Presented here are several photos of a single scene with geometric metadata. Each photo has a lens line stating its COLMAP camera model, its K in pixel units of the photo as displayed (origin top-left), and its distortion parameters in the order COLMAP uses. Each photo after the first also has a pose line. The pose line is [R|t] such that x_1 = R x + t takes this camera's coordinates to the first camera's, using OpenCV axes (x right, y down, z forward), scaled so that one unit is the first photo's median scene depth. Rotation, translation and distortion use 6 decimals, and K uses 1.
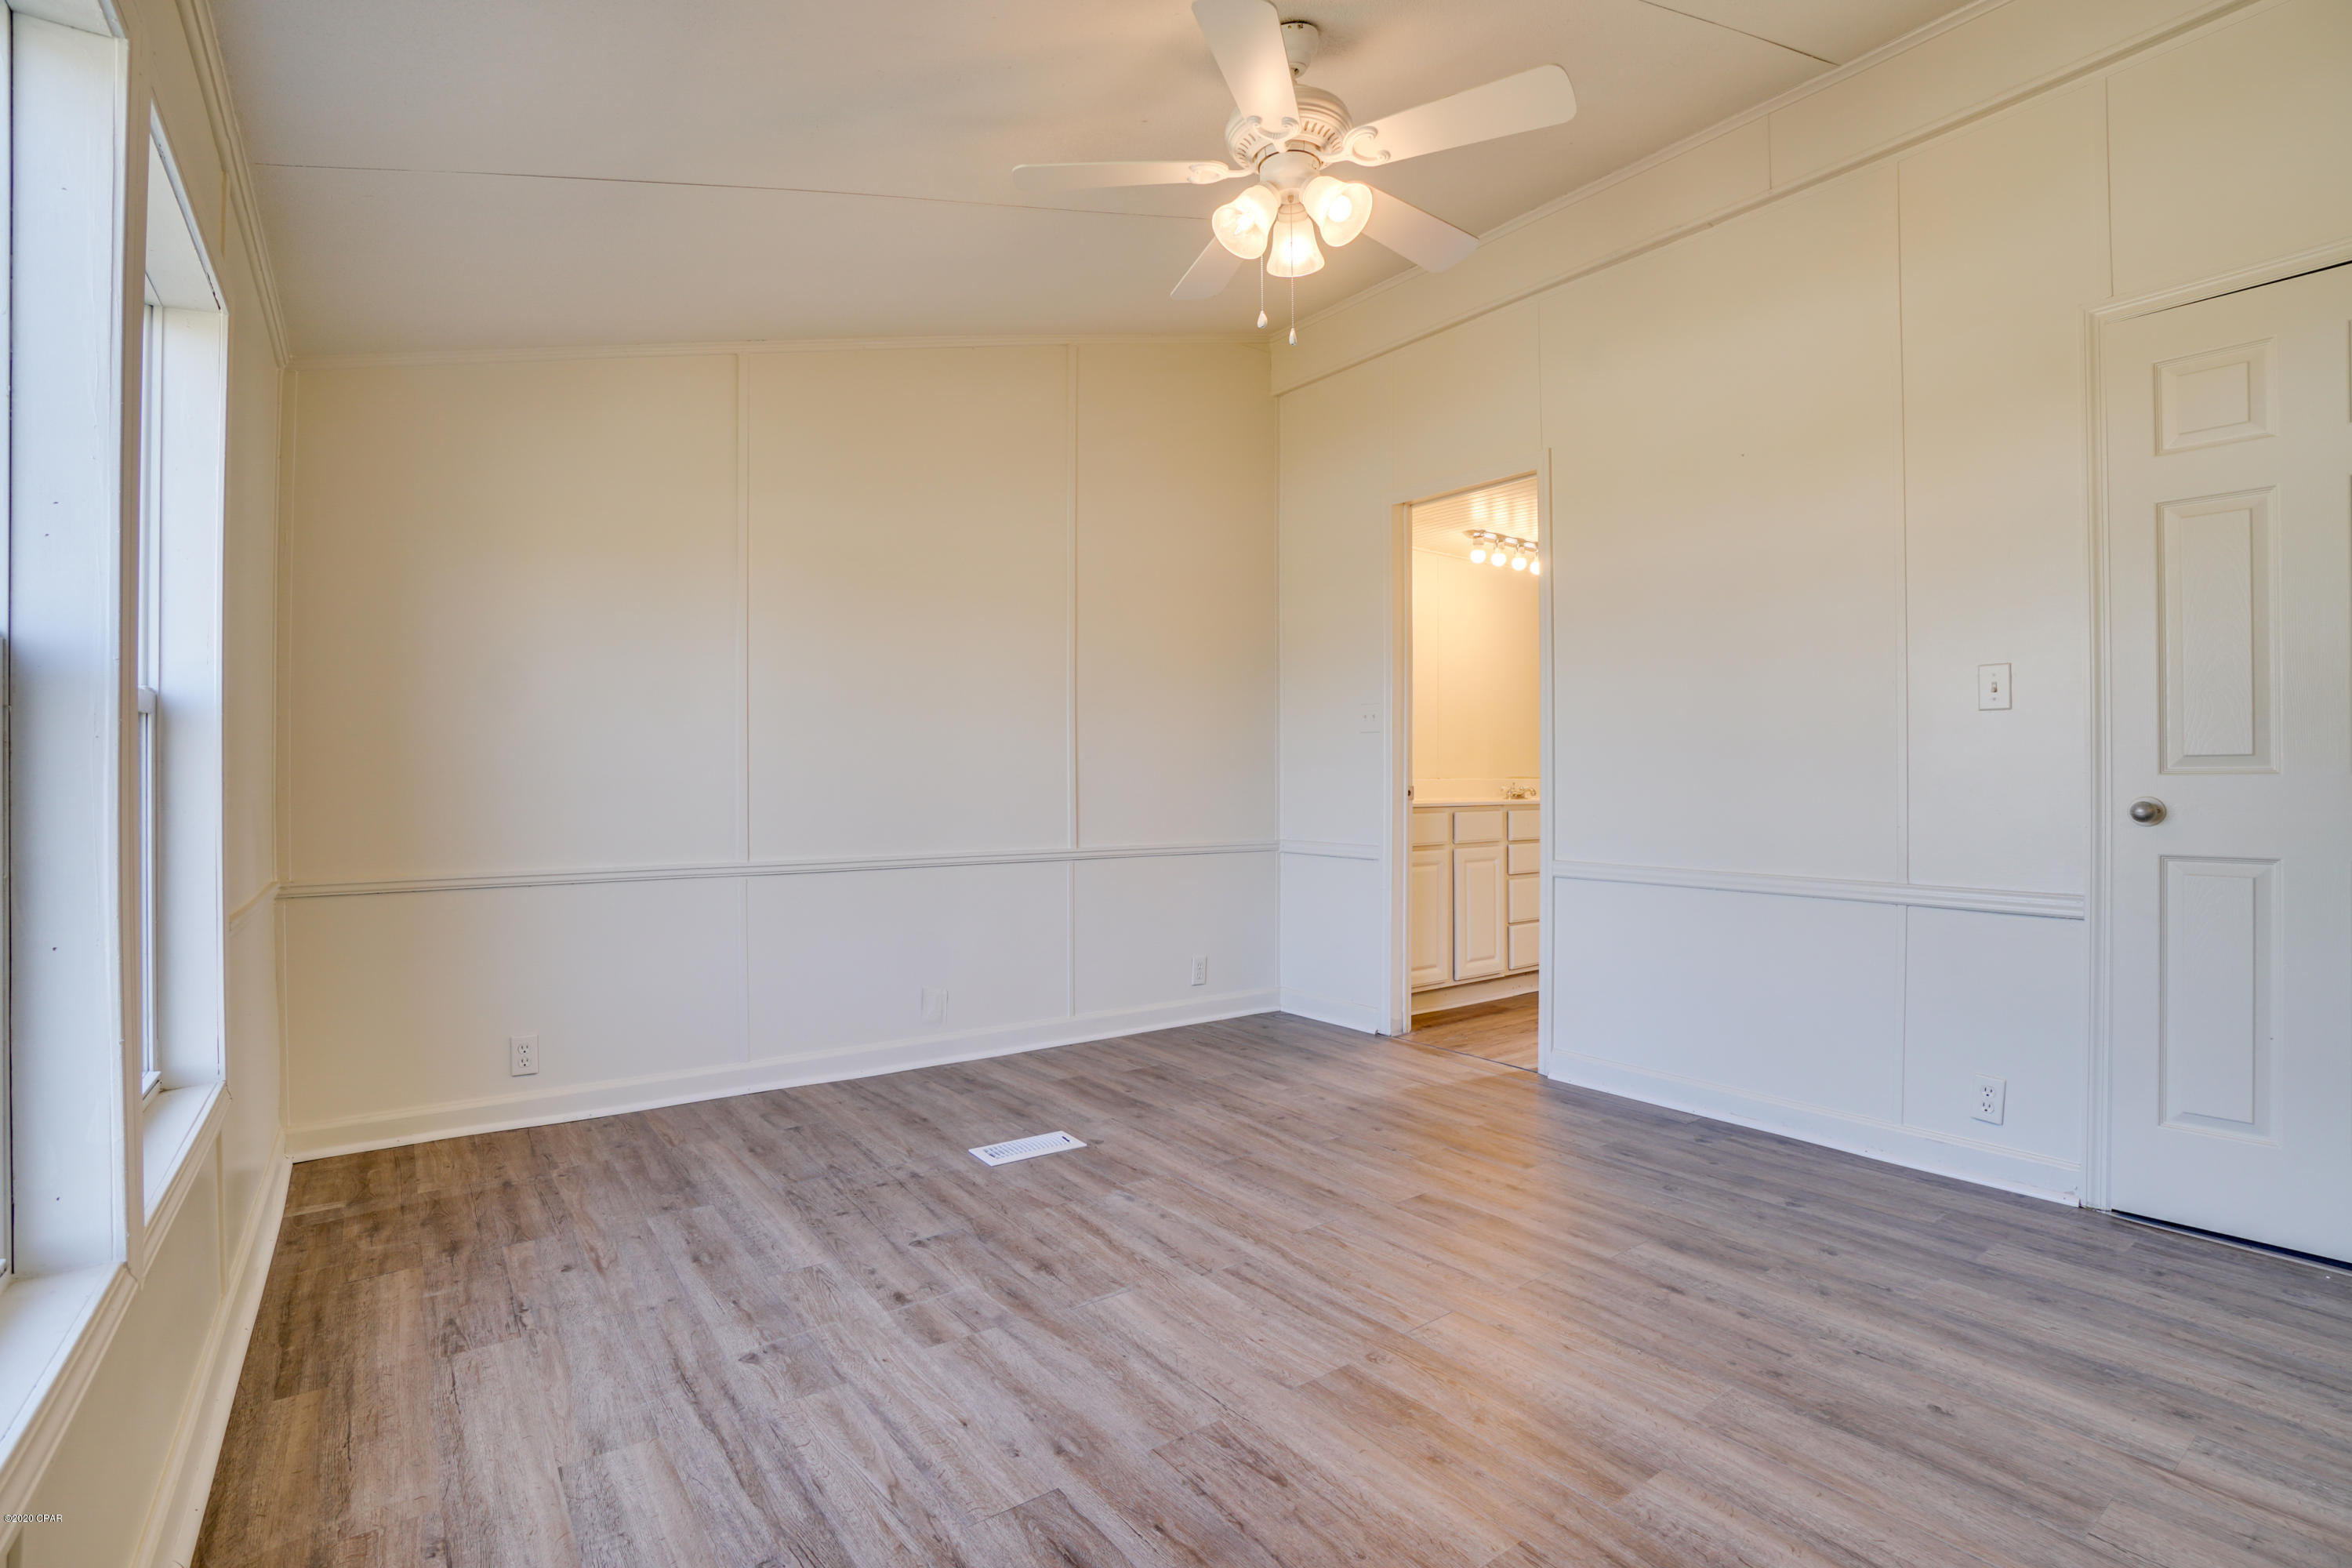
lens RADIAL K [[1099.7, 0, 1146.5], [0, 1099.7, 778.5], [0, 0, 1]] dist [-0.071660, 0.024107]
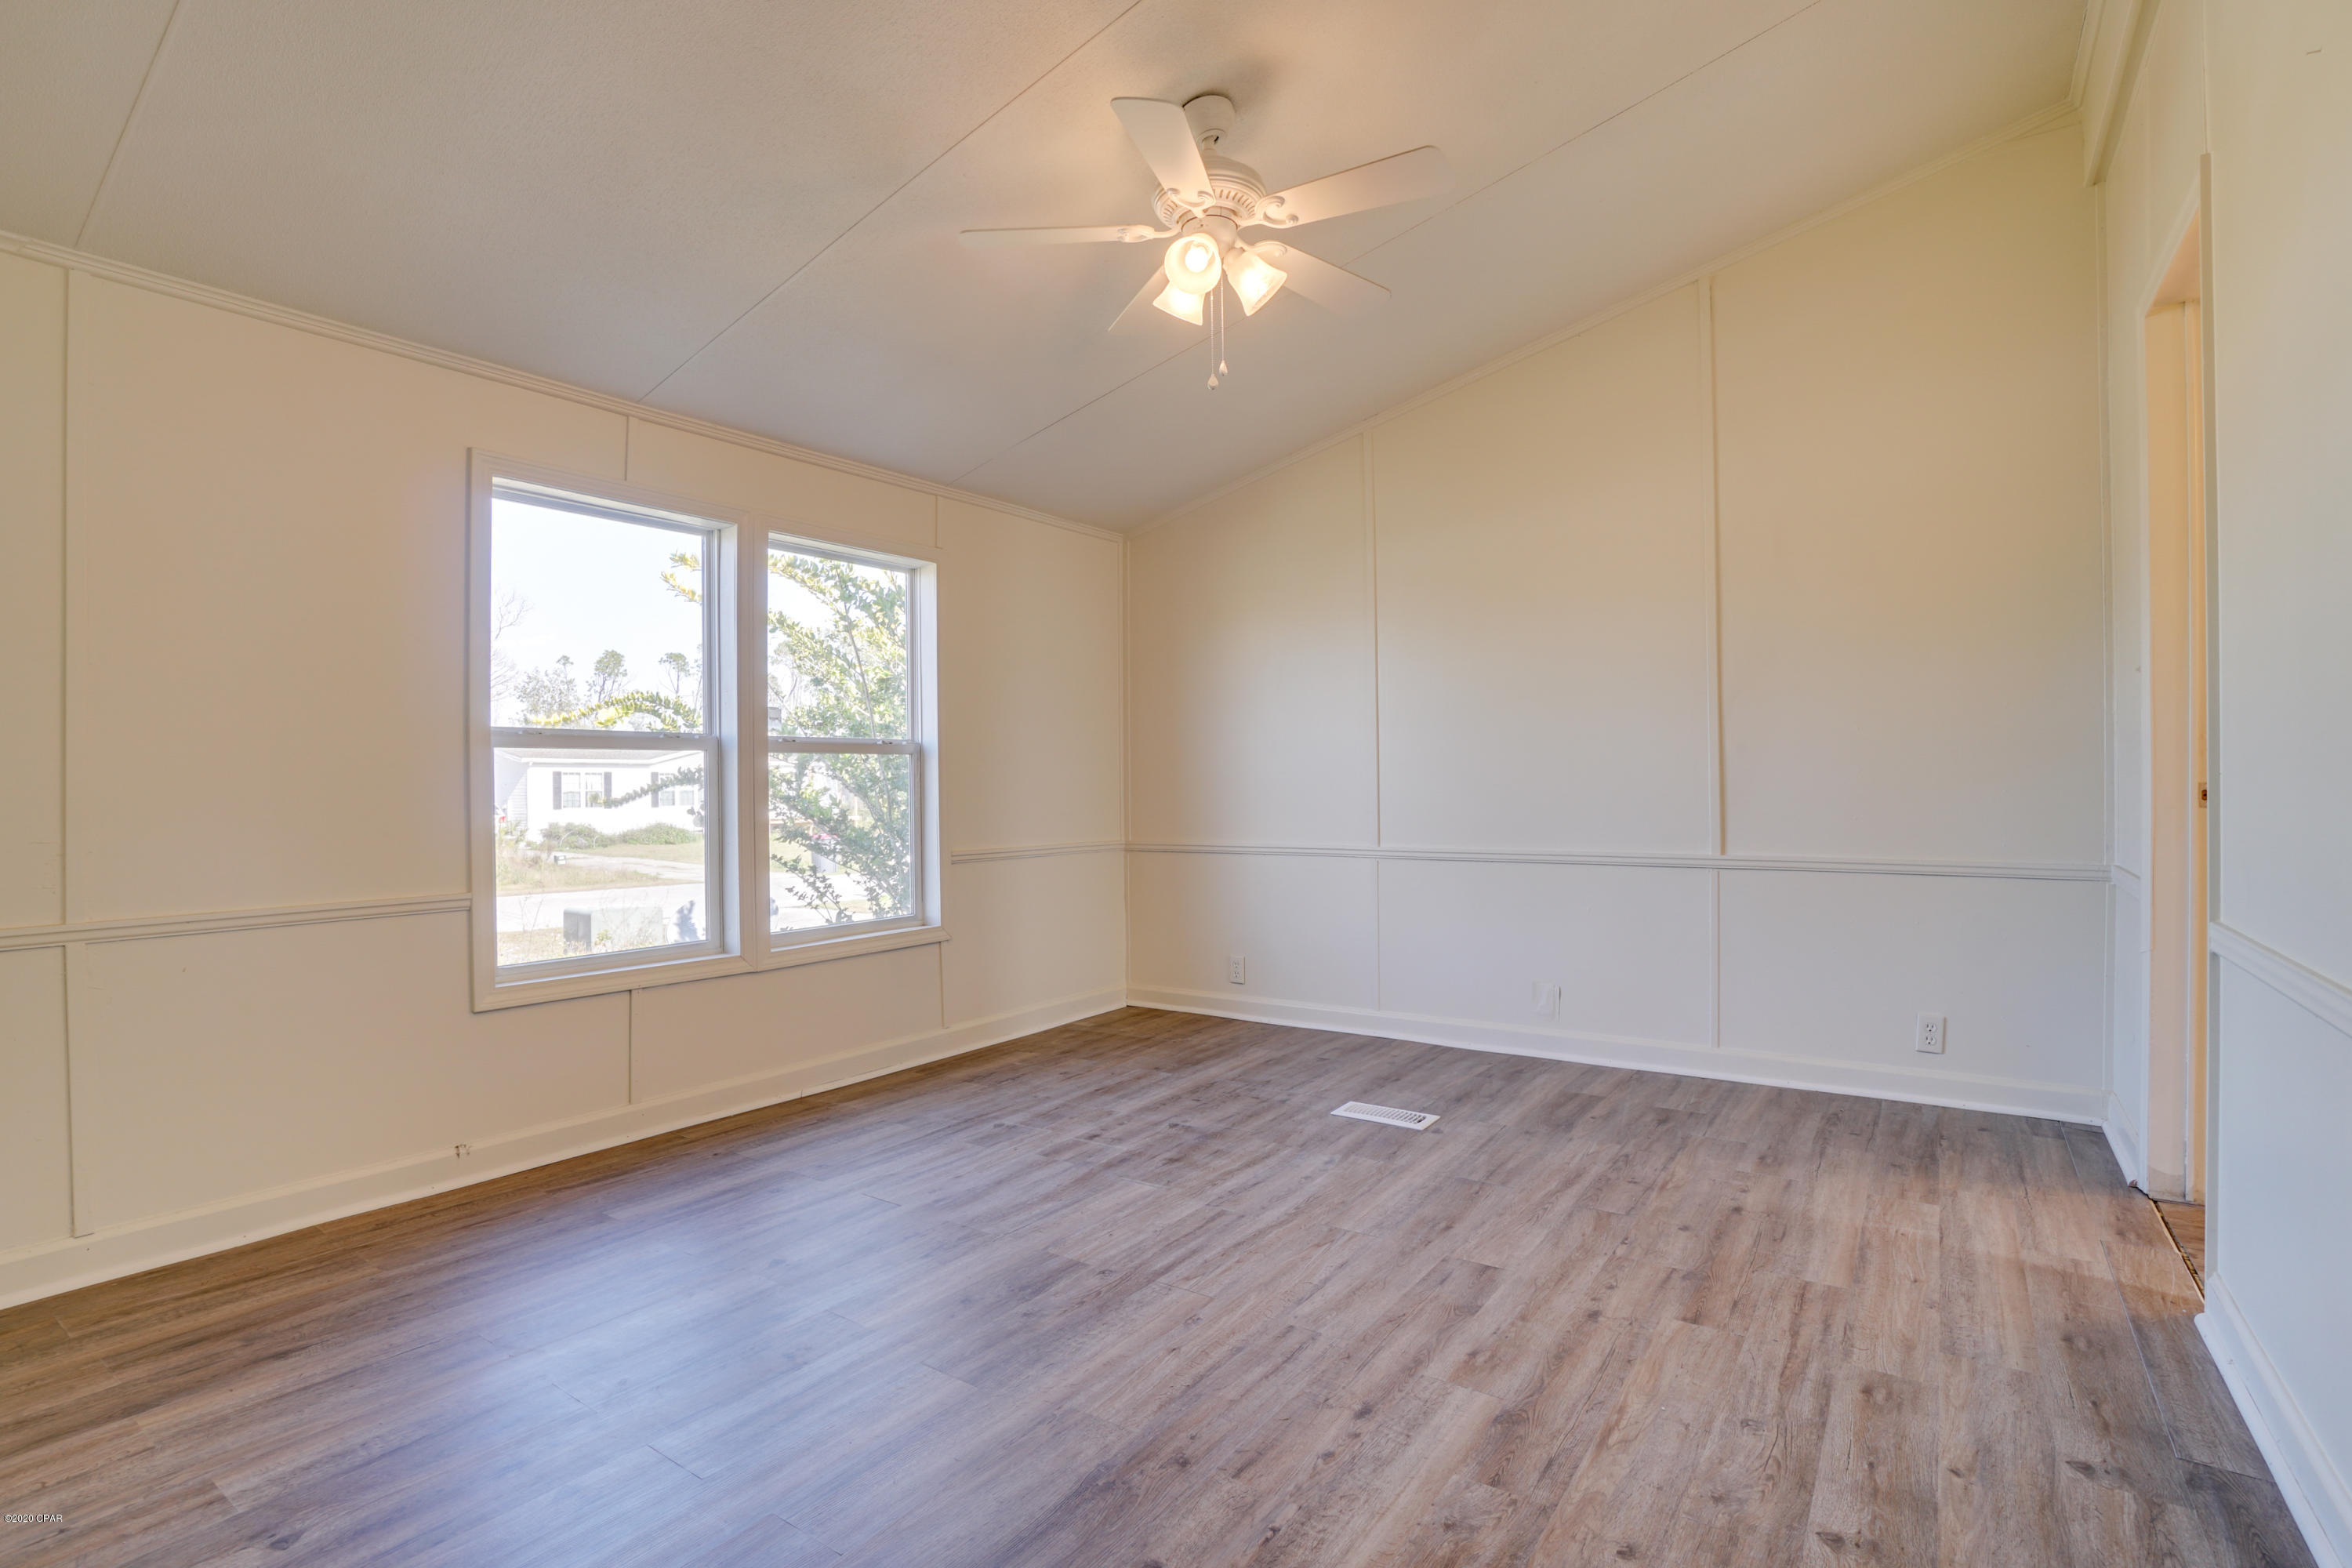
lens RADIAL K [[1099.7, 0, 1146.5], [0, 1099.7, 778.5], [0, 0, 1]] dist [-0.071660, 0.024107]
pose [[0.337536, -0.006407, -0.941291, 1.044457], [0.010616, 0.999939, -0.003000, -0.001561], [0.941253, -0.008981, 0.337584, 0.496607]]
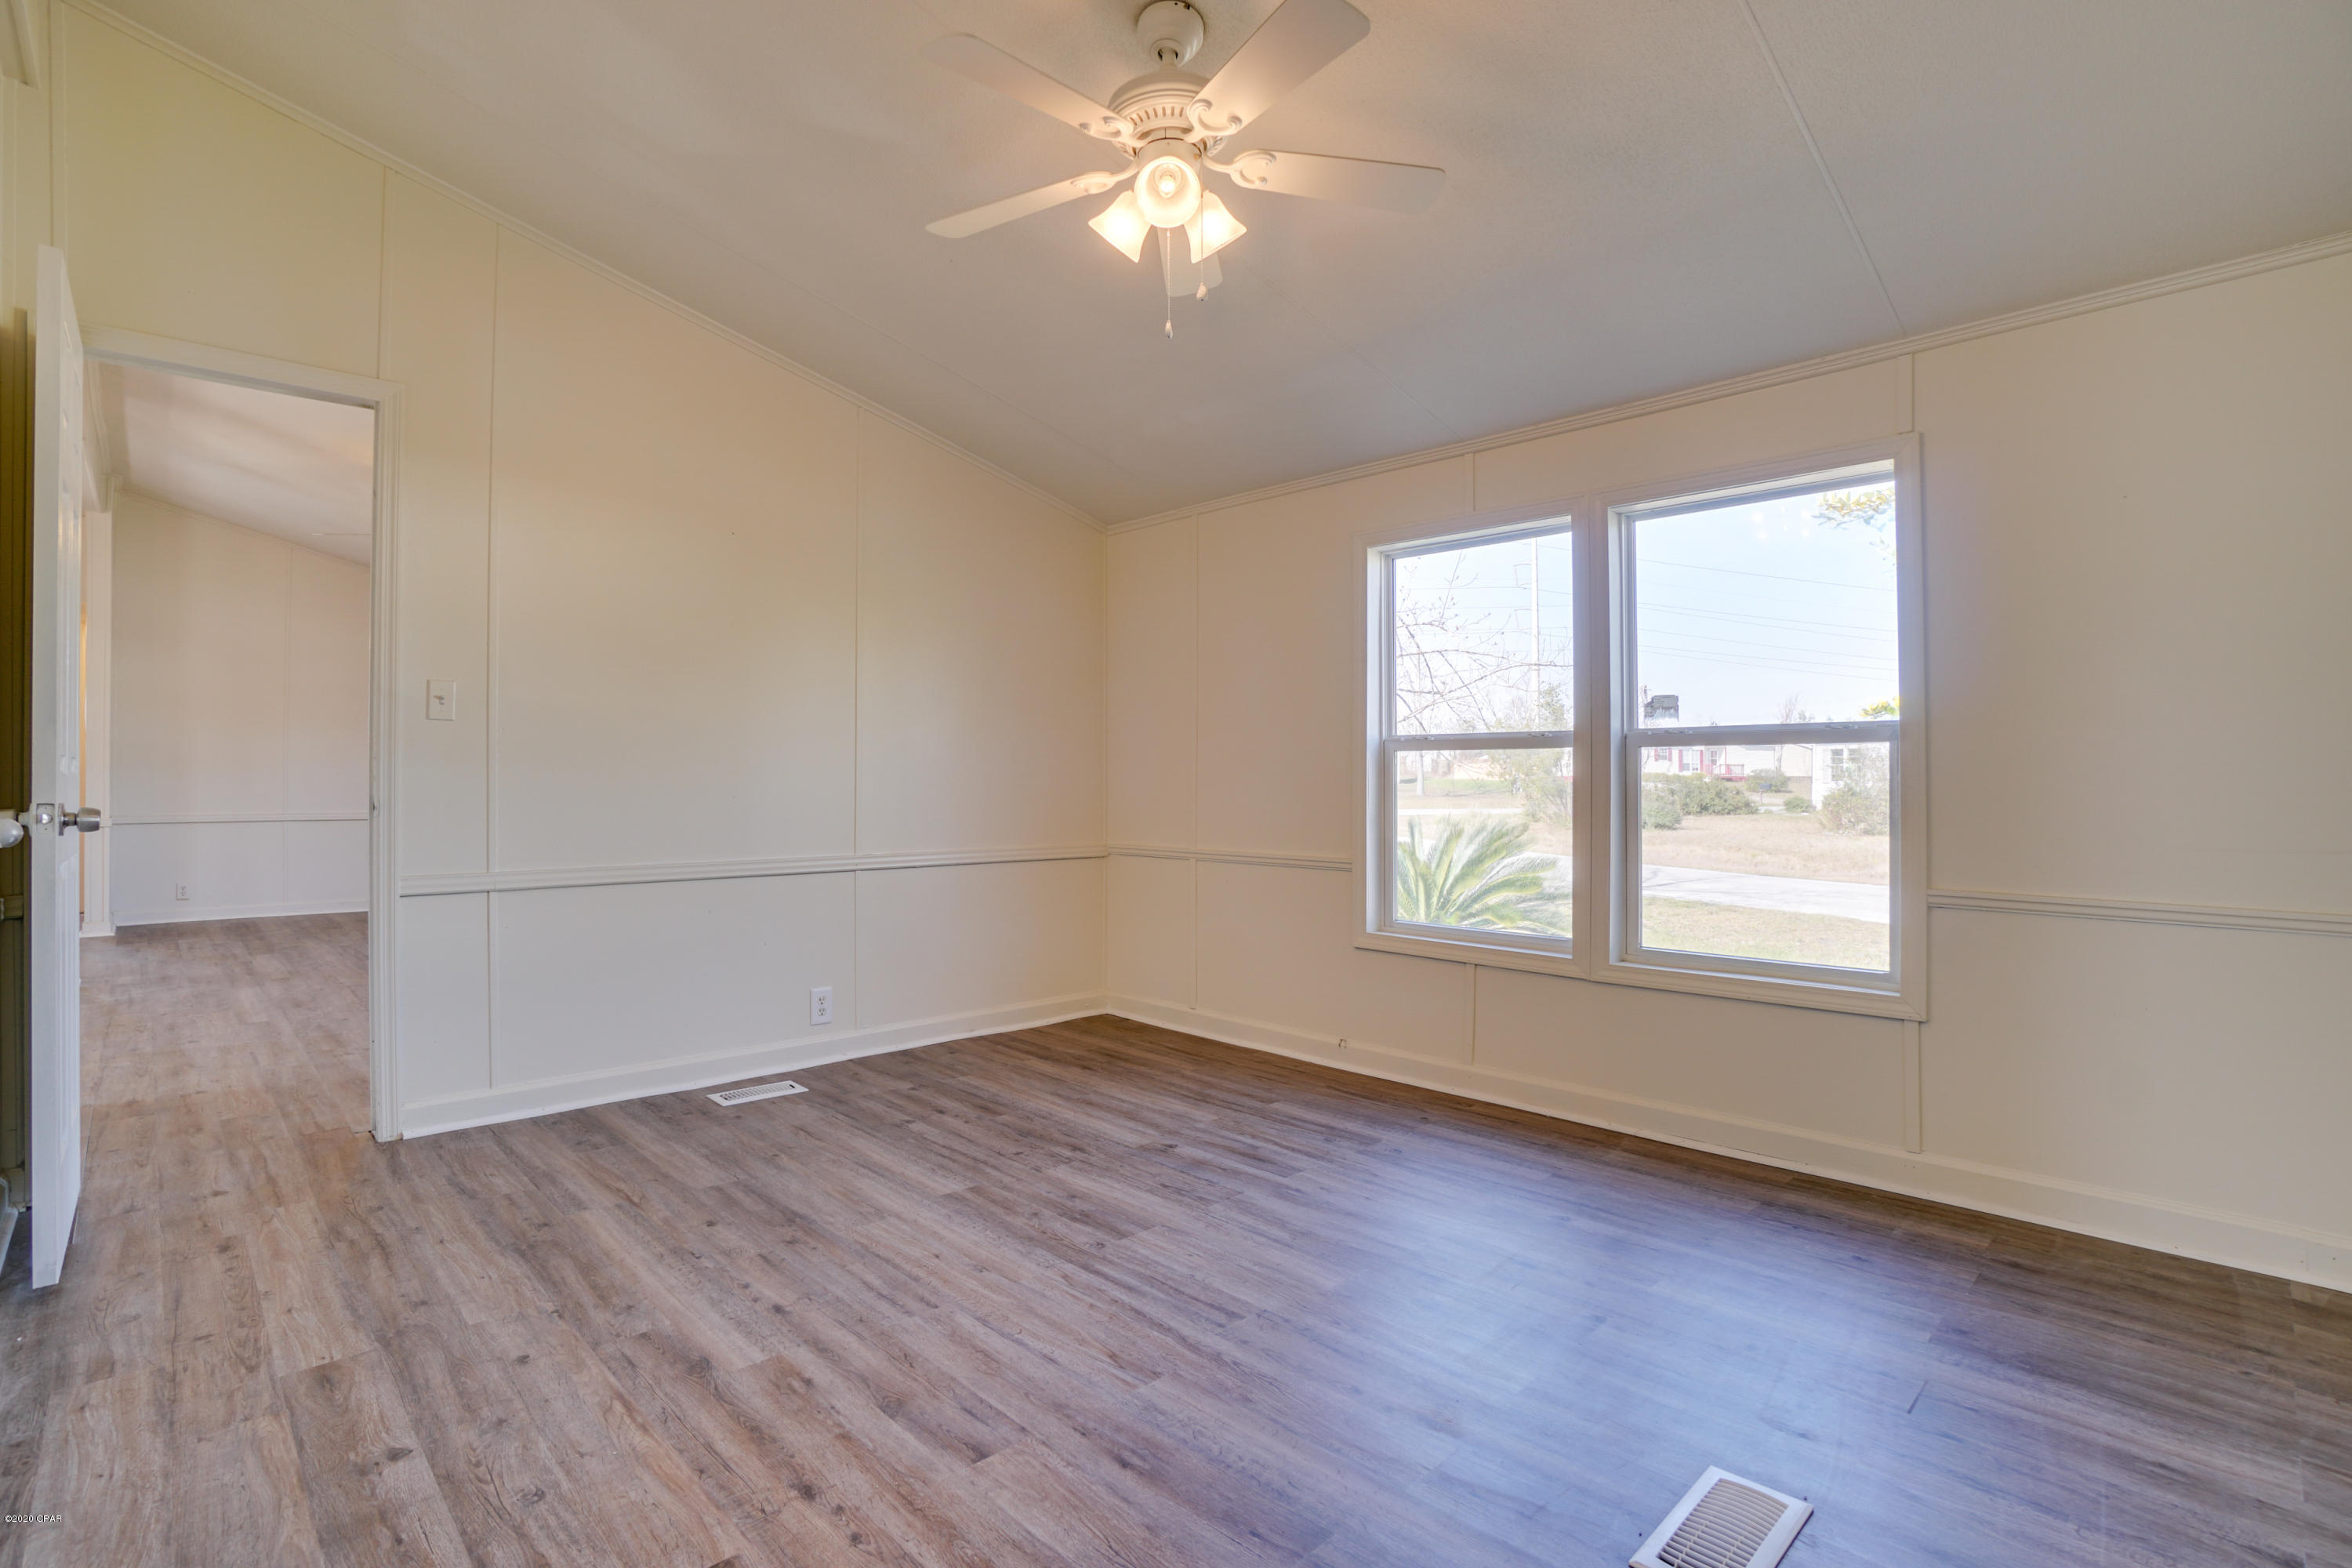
lens RADIAL K [[1140.4, 0, 1155.1], [0, 1140.4, 774.9], [0, 0, 1]] dist [-0.080494, 0.028425]
pose [[-0.986330, -0.002468, -0.164766, 0.280507], [-0.001655, 0.999986, -0.005070, -0.001876], [0.164776, -0.004728, -0.986320, 1.777185]]
